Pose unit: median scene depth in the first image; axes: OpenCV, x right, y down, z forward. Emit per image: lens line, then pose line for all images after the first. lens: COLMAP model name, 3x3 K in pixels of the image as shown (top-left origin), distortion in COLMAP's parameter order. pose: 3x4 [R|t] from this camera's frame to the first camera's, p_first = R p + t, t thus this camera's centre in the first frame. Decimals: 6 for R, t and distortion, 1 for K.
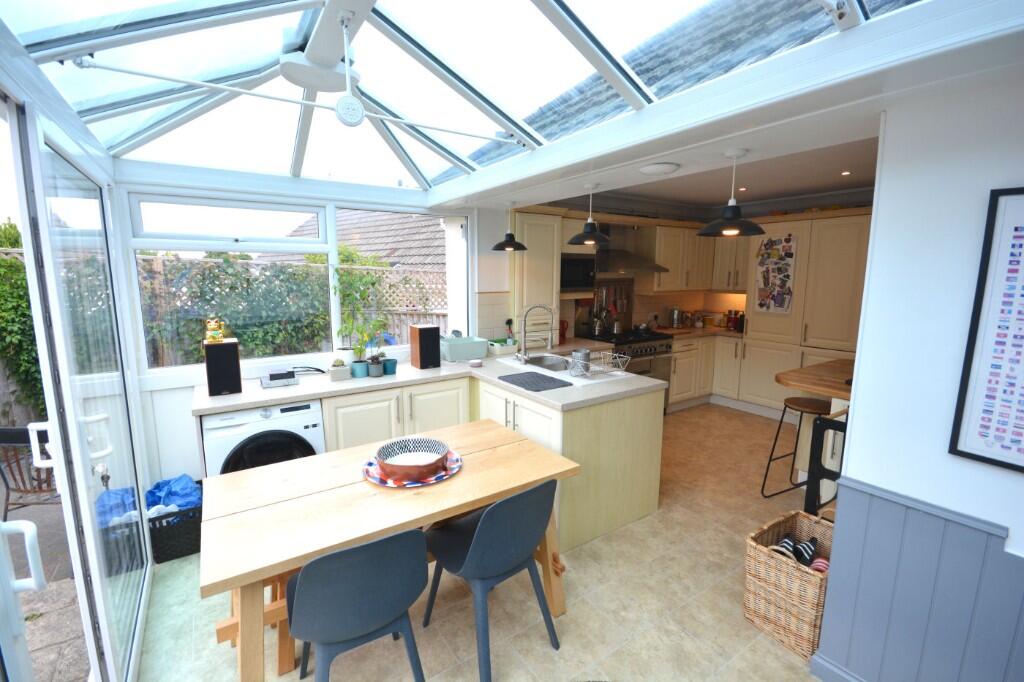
lens RADIAL K [[447.5, 0, 512.0], [0, 447.5, 341.0], [0, 0, 1]] dist [0.004705, -0.010732]
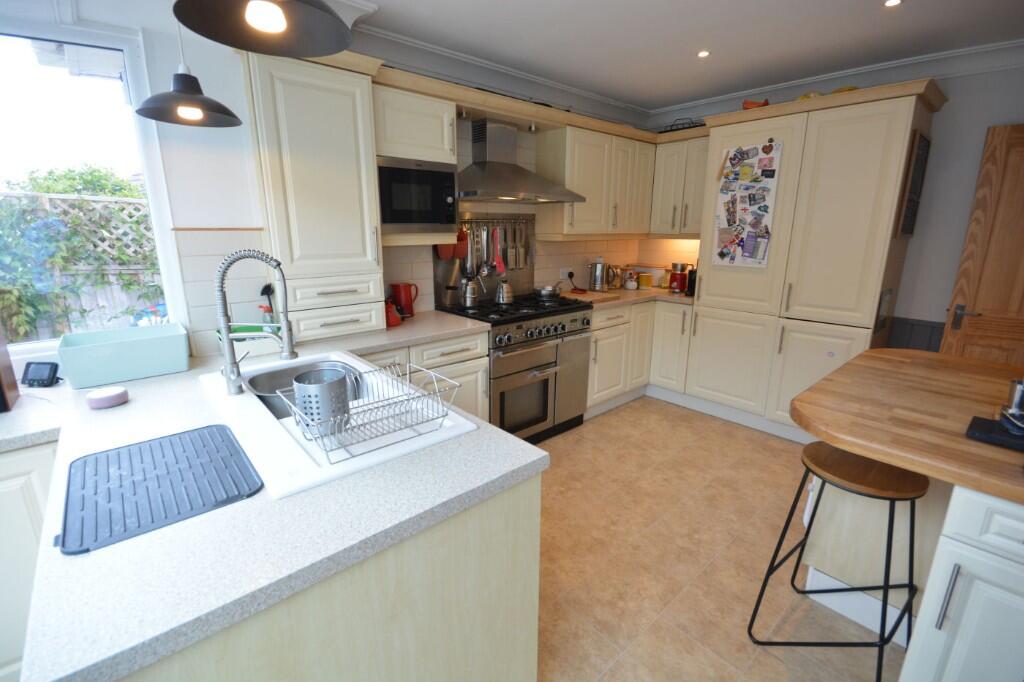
lens RADIAL K [[447.5, 0, 512.0], [0, 447.5, 341.0], [0, 0, 1]] dist [0.004705, -0.010732]
pose [[0.990944, -0.031722, 0.130475, 0.161105], [0.019258, 0.995224, 0.095700, -0.023177], [-0.132888, -0.092321, 0.986822, 0.380206]]
